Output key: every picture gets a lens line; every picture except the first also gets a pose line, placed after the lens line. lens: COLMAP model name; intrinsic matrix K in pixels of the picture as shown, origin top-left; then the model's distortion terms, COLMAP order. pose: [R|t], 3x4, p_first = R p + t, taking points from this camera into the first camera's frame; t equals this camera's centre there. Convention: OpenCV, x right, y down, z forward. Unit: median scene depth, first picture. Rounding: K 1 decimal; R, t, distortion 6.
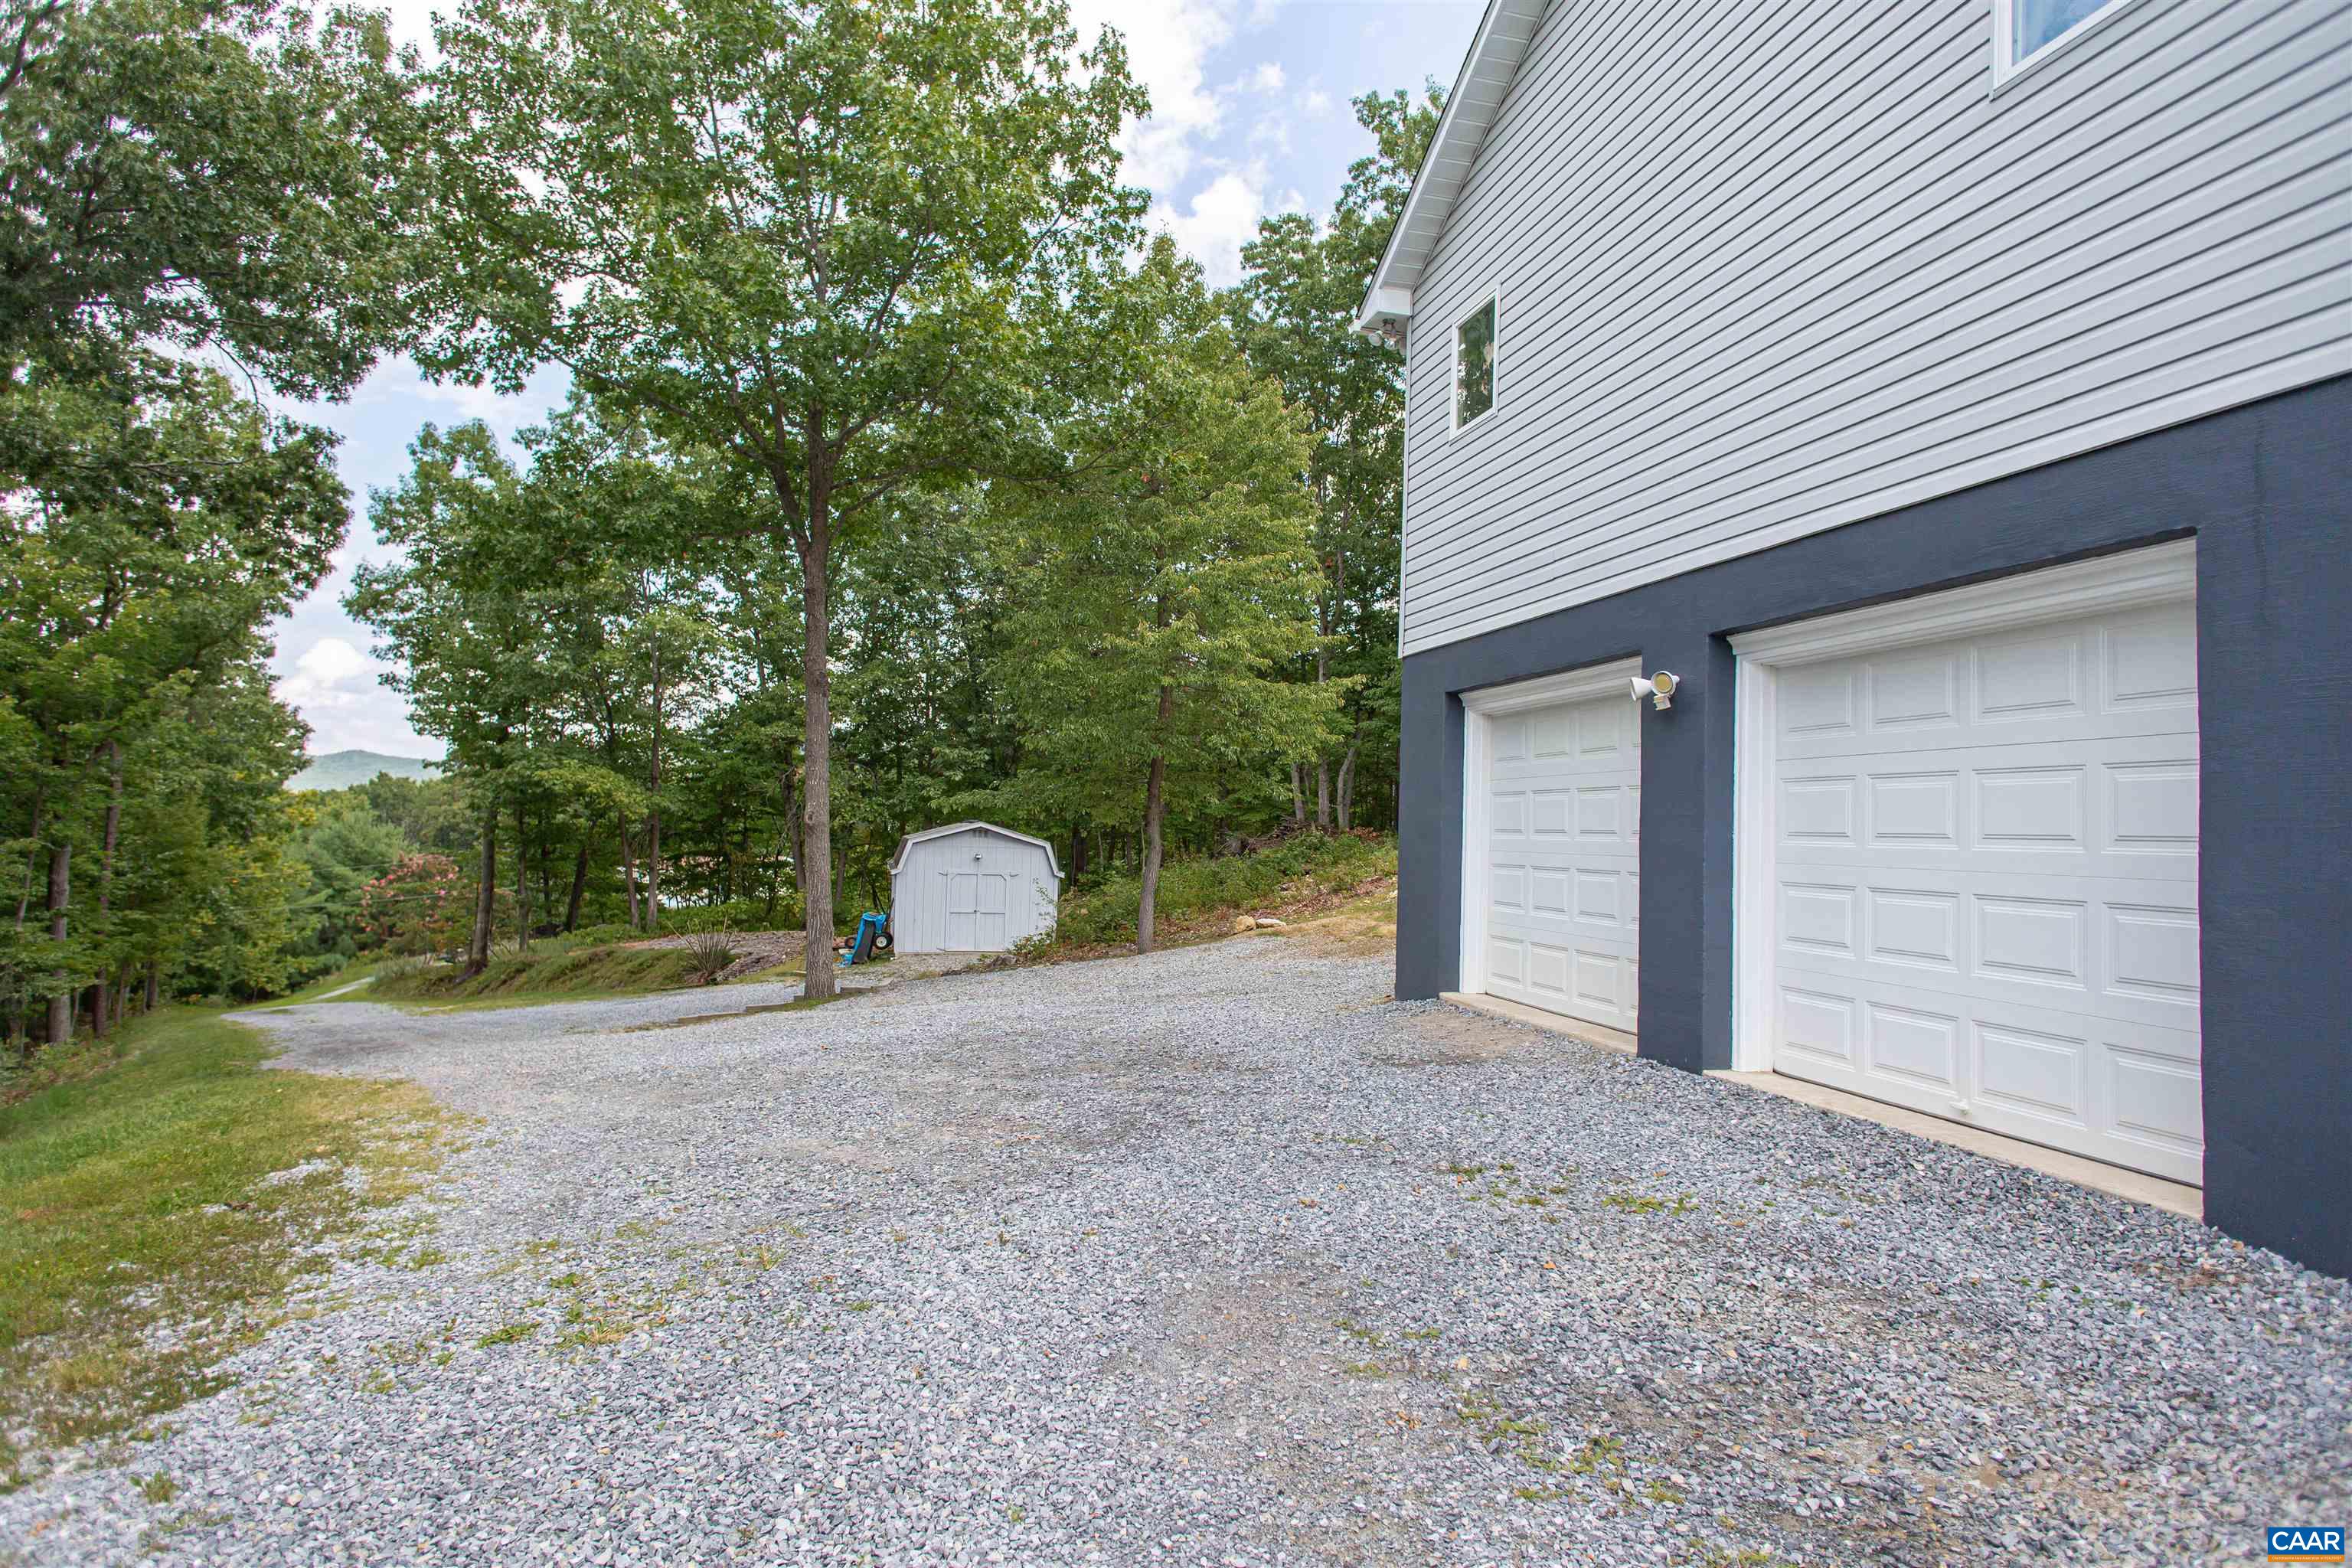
lens RADIAL K [[1327.9, 0, 1176.0], [0, 1327.9, 784.0], [0, 0, 1]] dist [-0.000647, 0.000329]
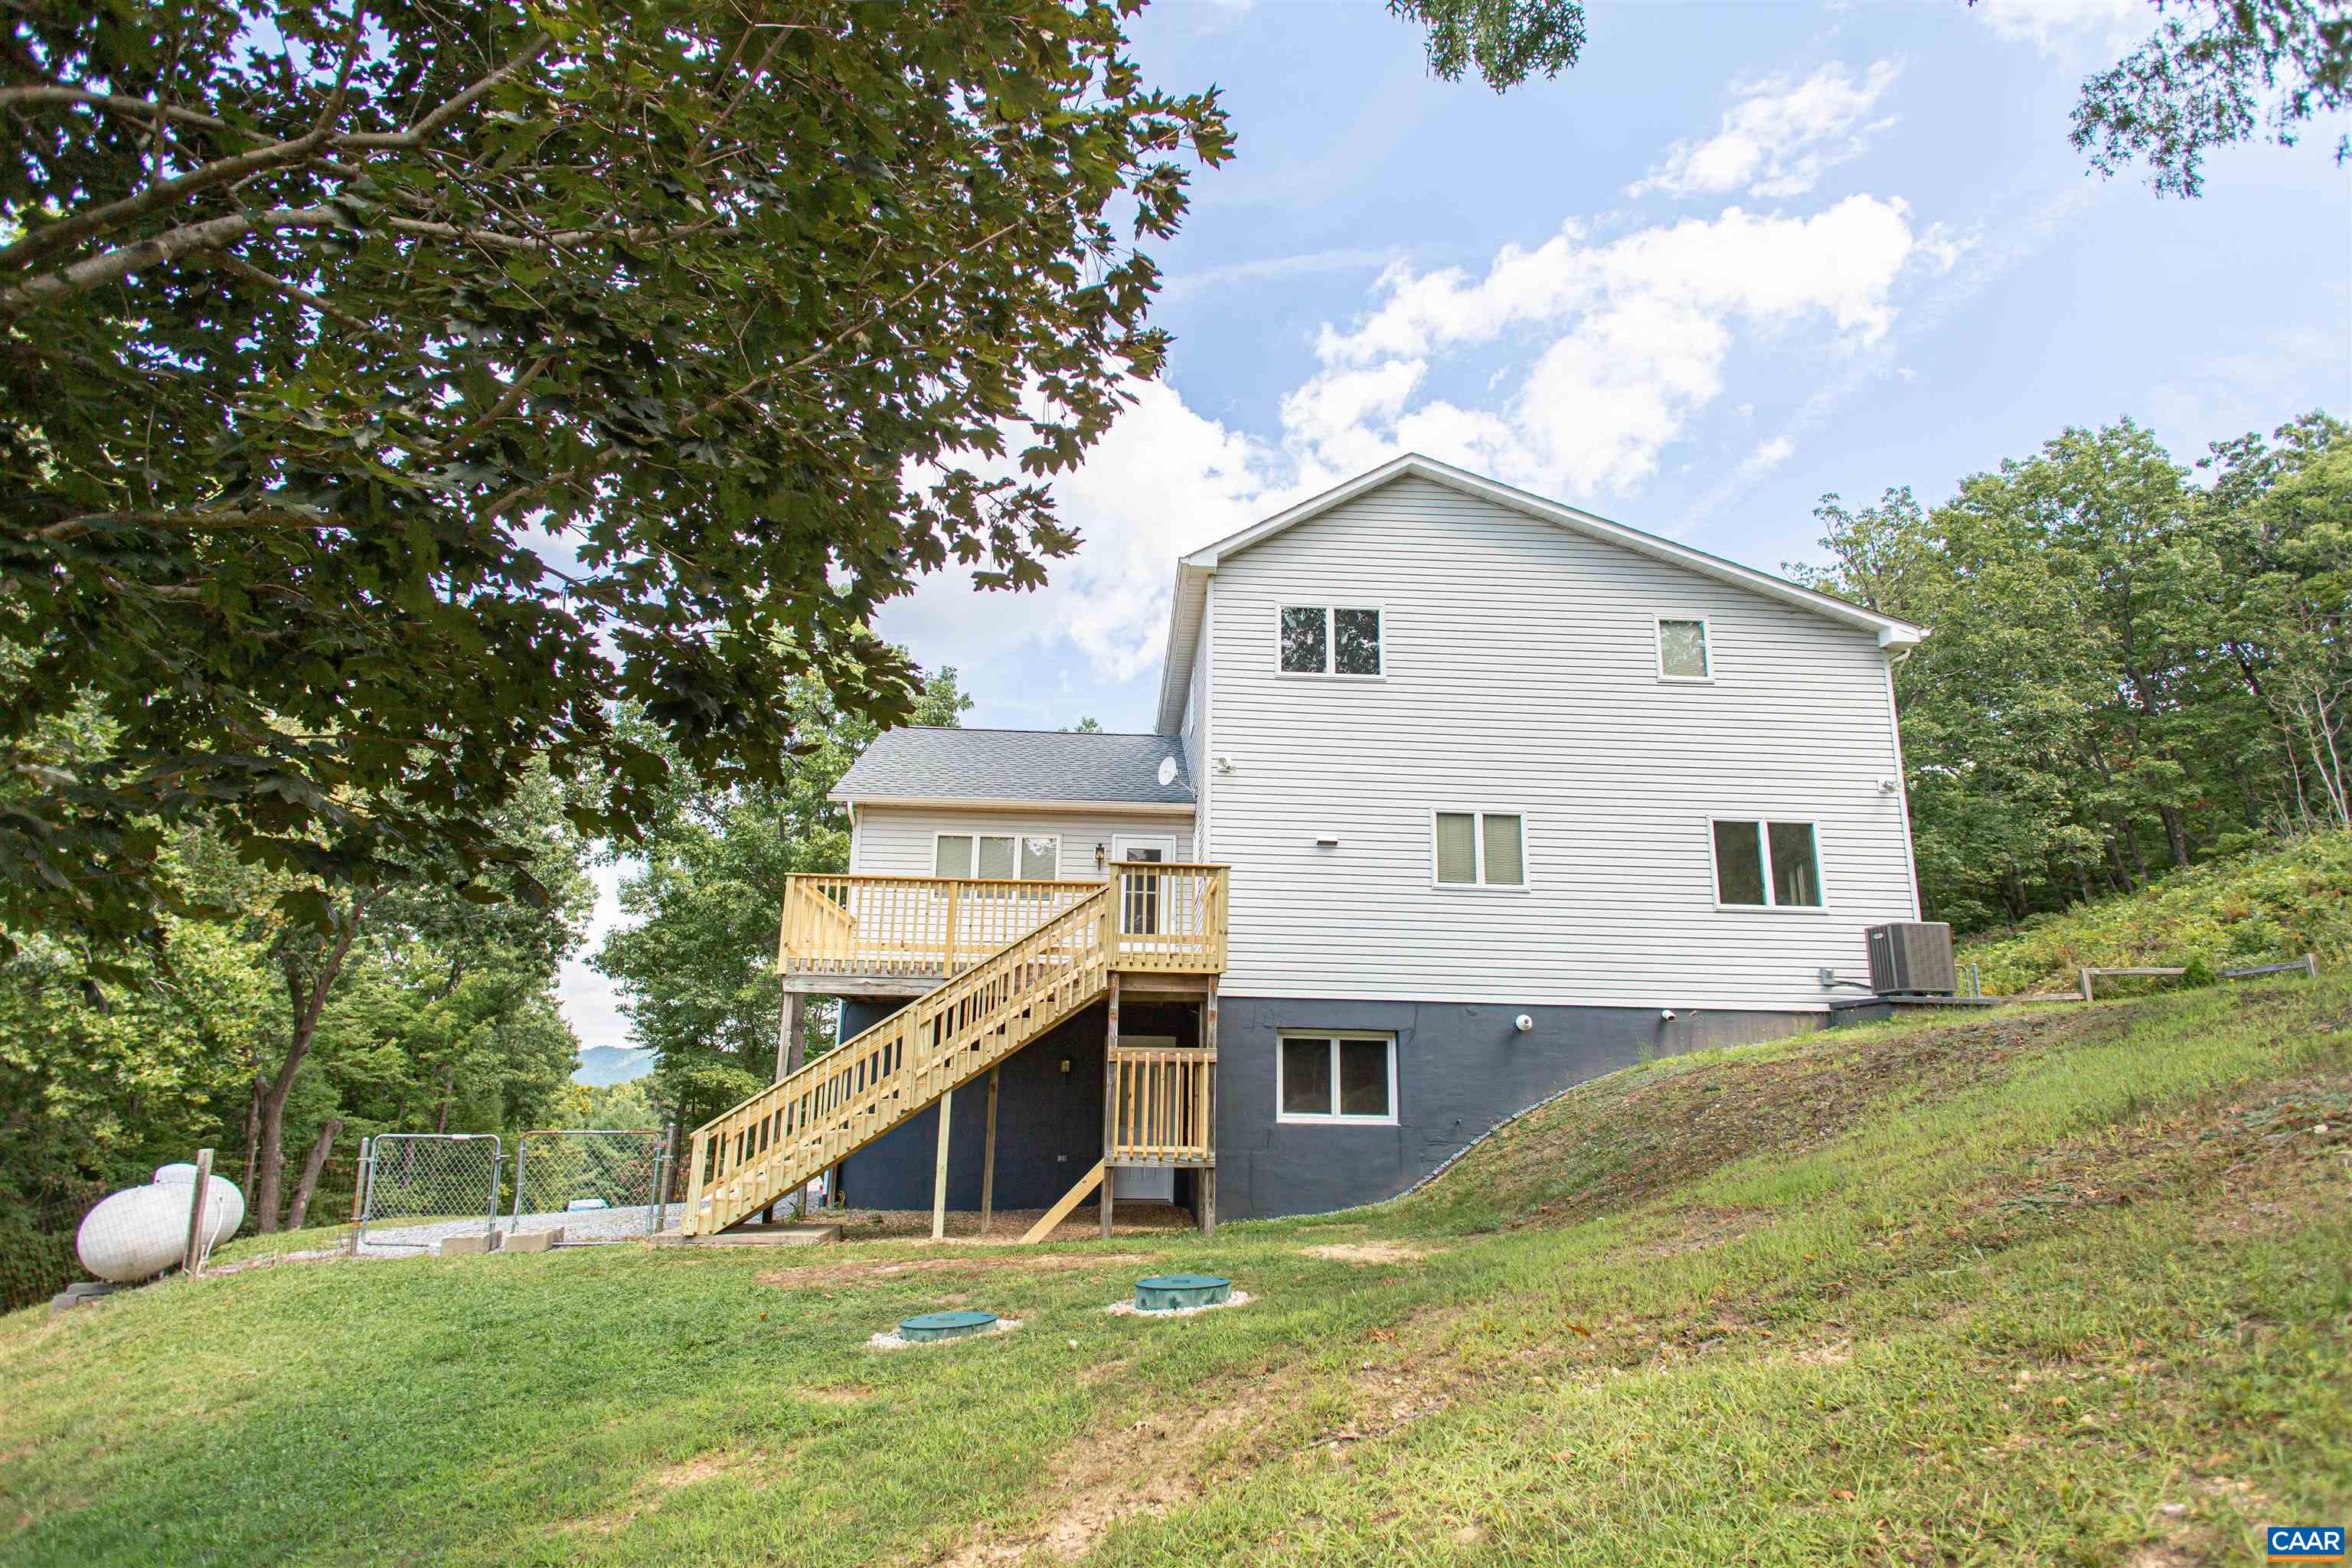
lens RADIAL K [[1327.9, 0, 1176.0], [0, 1327.9, 784.0], [0, 0, 1]] dist [-0.000647, 0.000329]
pose [[0.982065, -0.060981, -0.178408, 0.262819], [0.023364, 0.978318, -0.205785, -0.005761], [0.187089, 0.197926, 0.962197, -0.315486]]
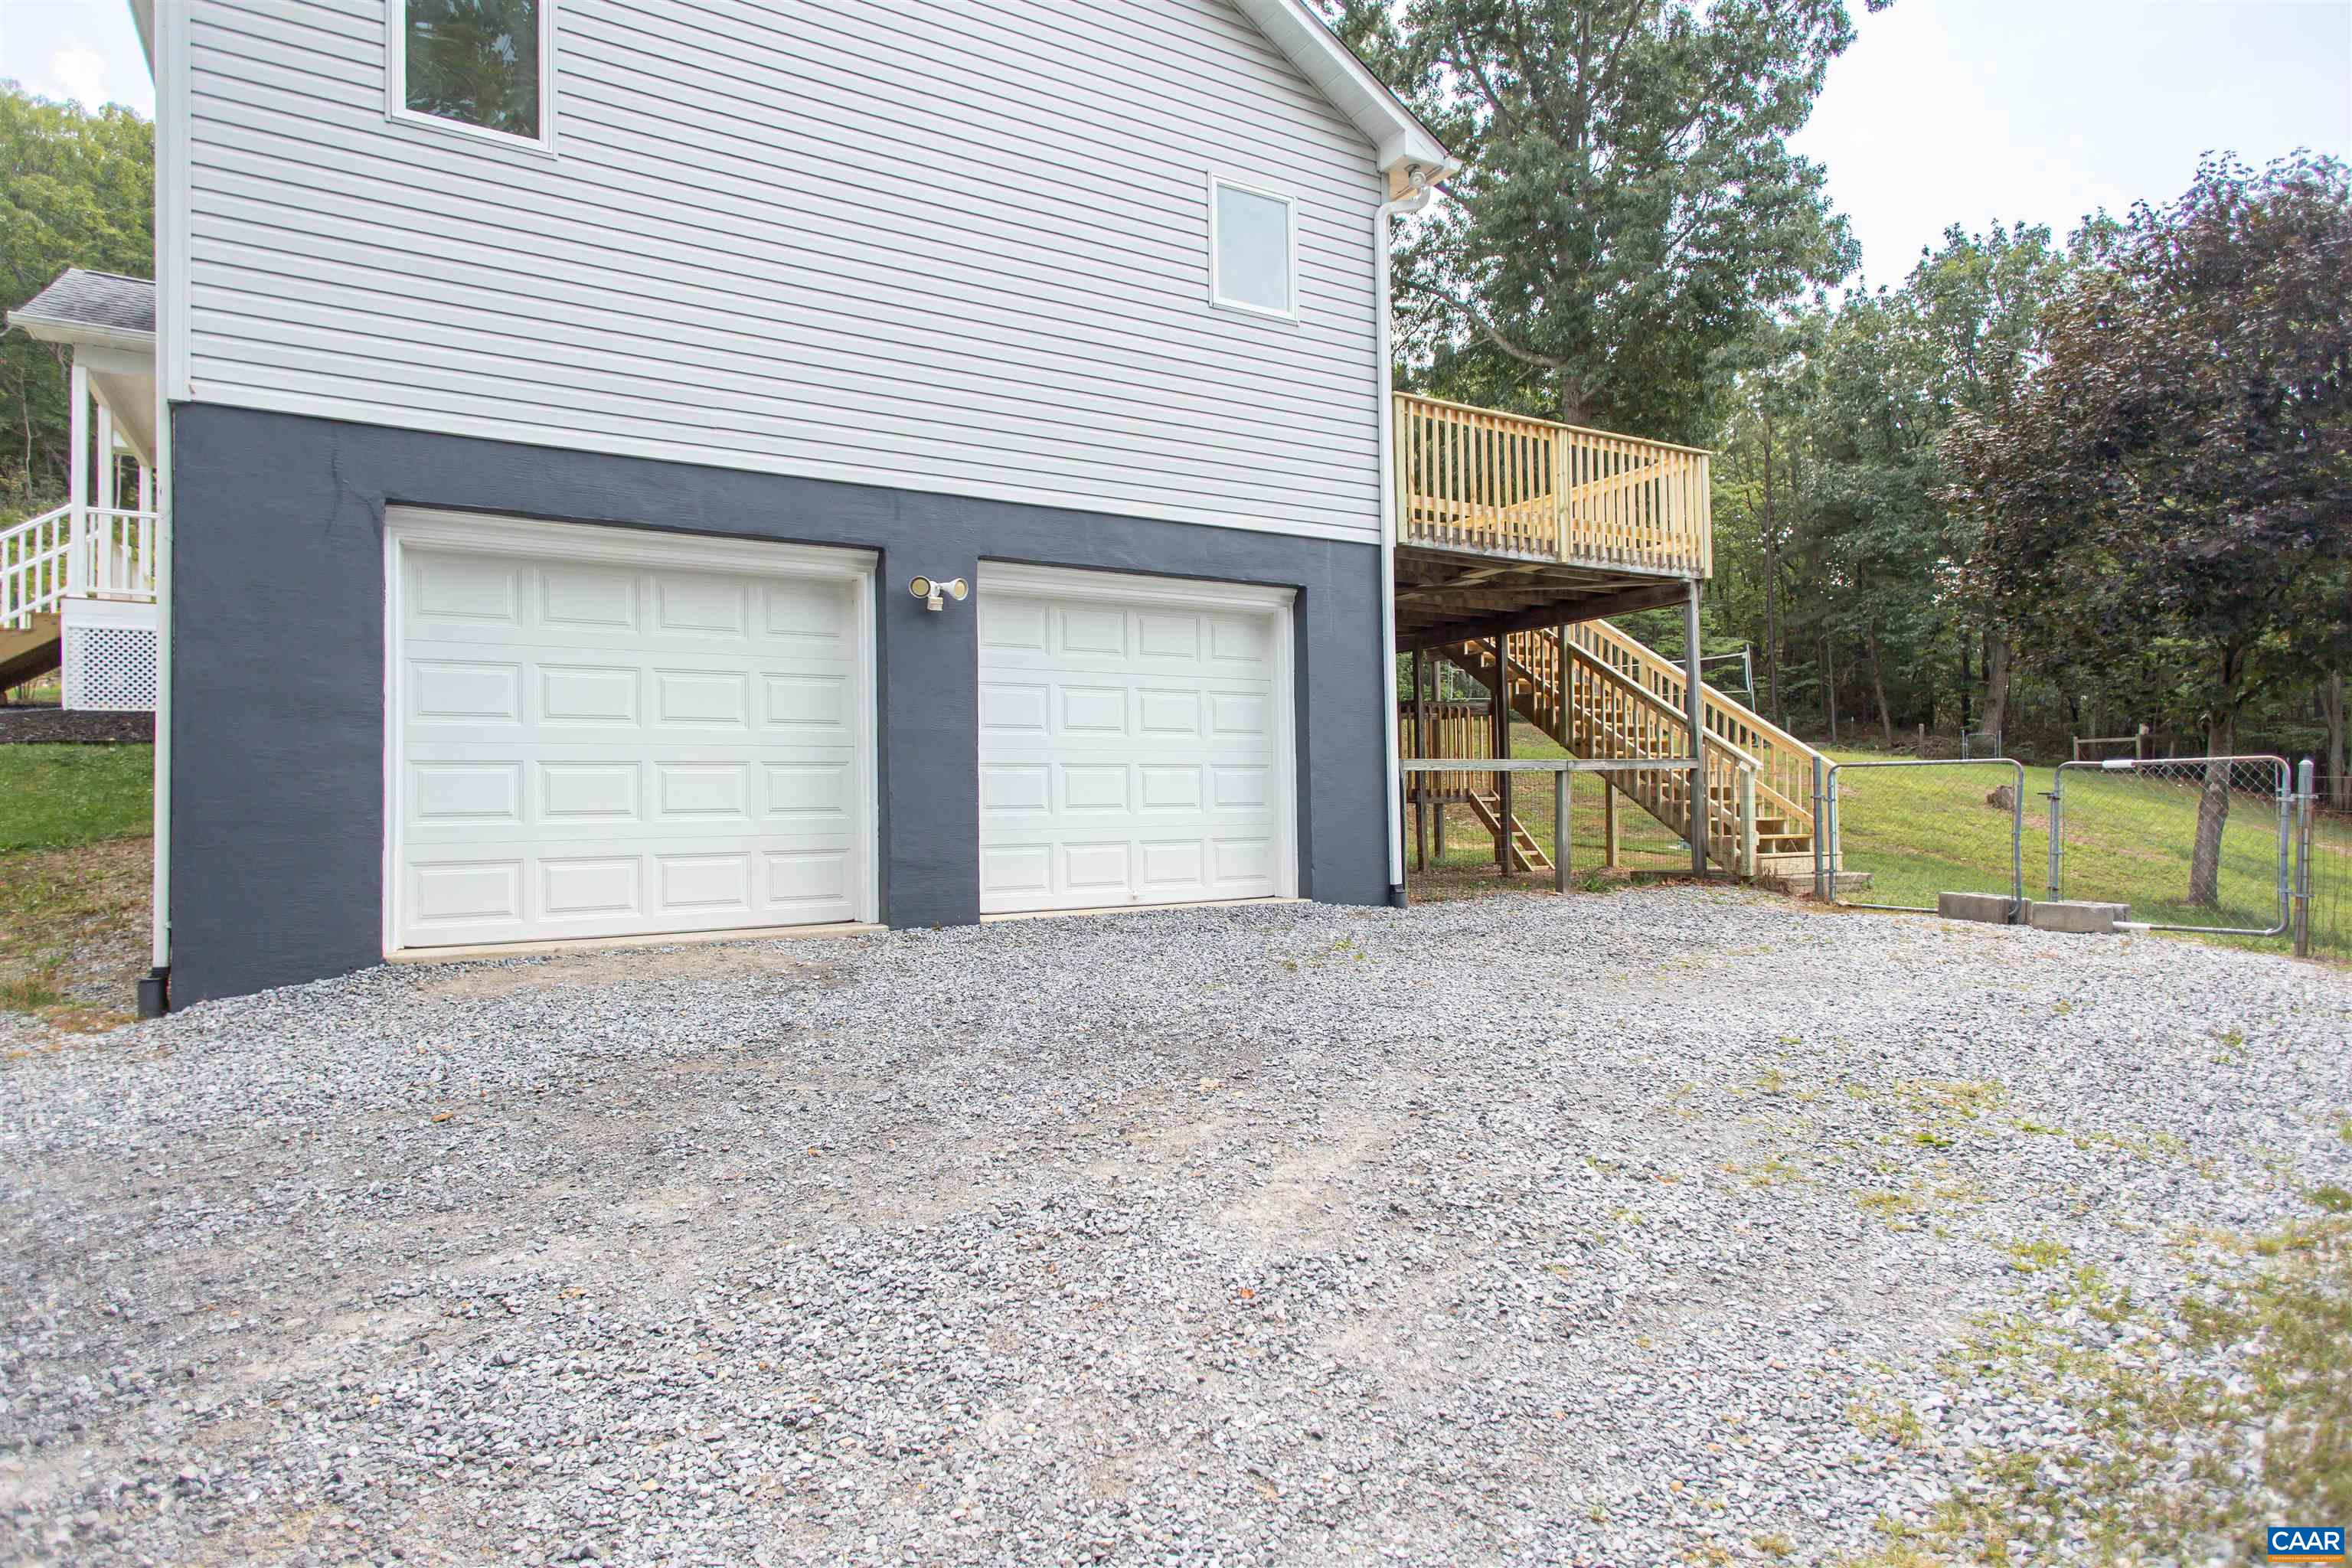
lens RADIAL K [[1327.9, 0, 1176.0], [0, 1327.9, 784.0], [0, 0, 1]] dist [-0.000647, 0.000329]
pose [[-0.305637, -0.011153, 0.952083, -0.247685], [-0.030019, 0.999547, 0.002072, 0.026098], [-0.951675, -0.027947, -0.305833, 0.364889]]
